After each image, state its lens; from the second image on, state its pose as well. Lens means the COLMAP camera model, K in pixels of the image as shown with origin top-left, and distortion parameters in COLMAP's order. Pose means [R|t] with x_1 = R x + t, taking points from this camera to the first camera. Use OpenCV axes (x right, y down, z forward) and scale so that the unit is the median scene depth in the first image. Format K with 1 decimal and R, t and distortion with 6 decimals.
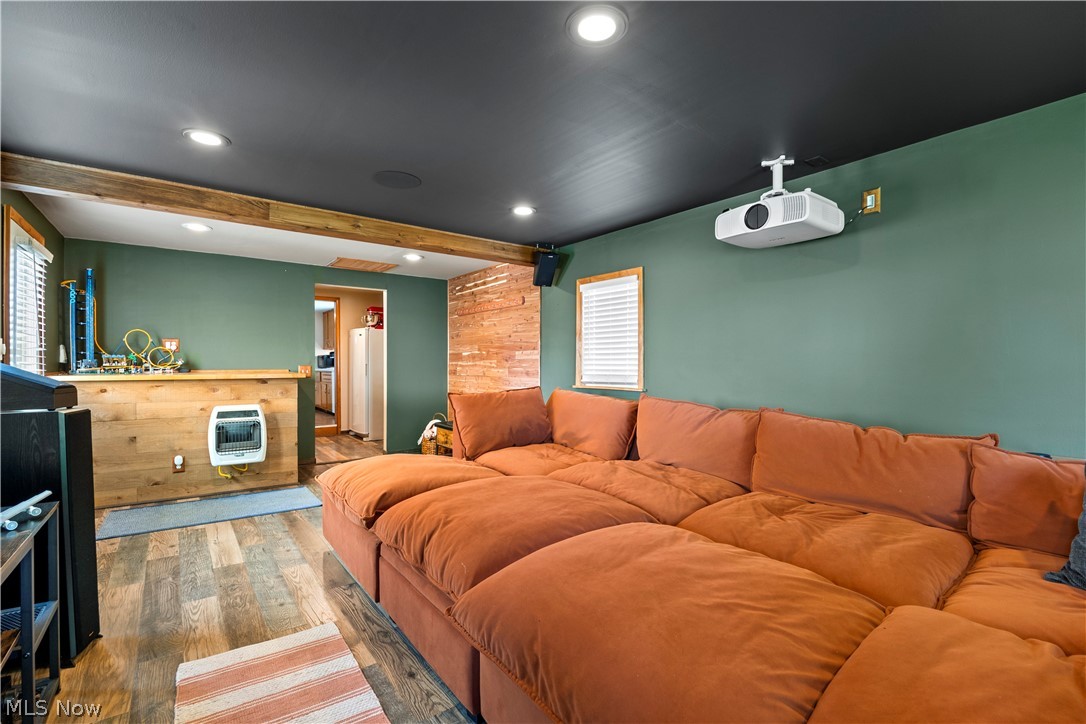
lens RADIAL K [[484.1, 0, 546.4], [0, 484.1, 358.1], [0, 0, 1]] dist [-0.023582, -0.000146]
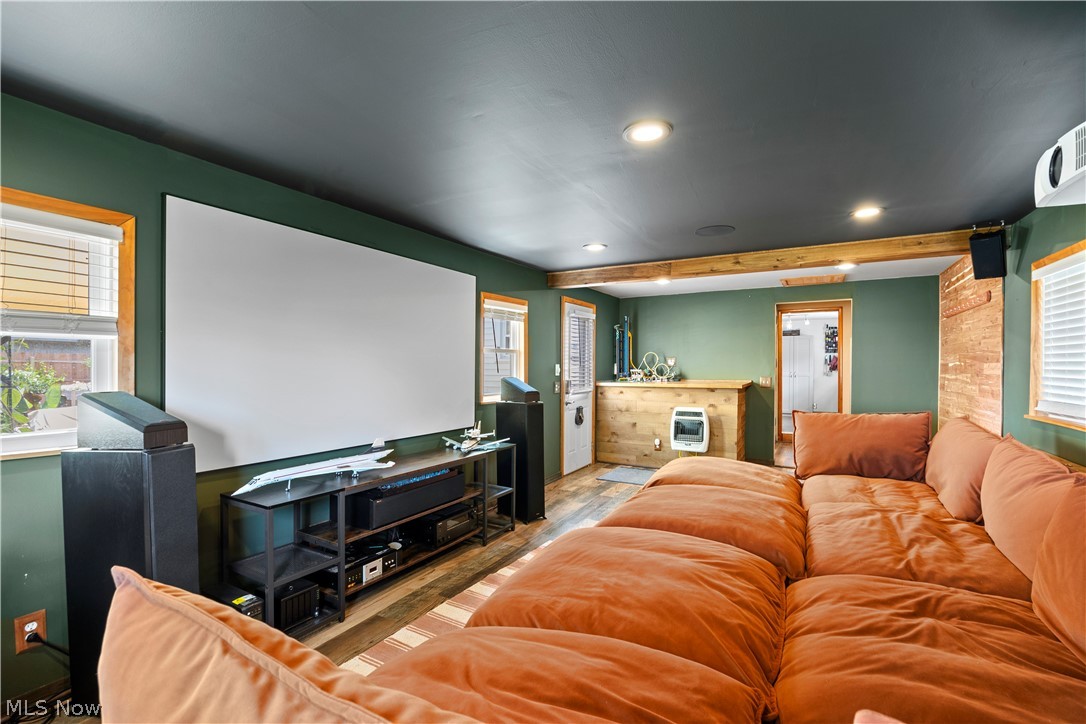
lens RADIAL K [[484.1, 0, 546.4], [0, 484.1, 358.1], [0, 0, 1]] dist [-0.023582, -0.000146]
pose [[0.398425, -0.017193, -0.917040, 0.437002], [0.013619, 0.999825, -0.012828, -0.028211], [0.917100, -0.007378, 0.398589, 0.090082]]
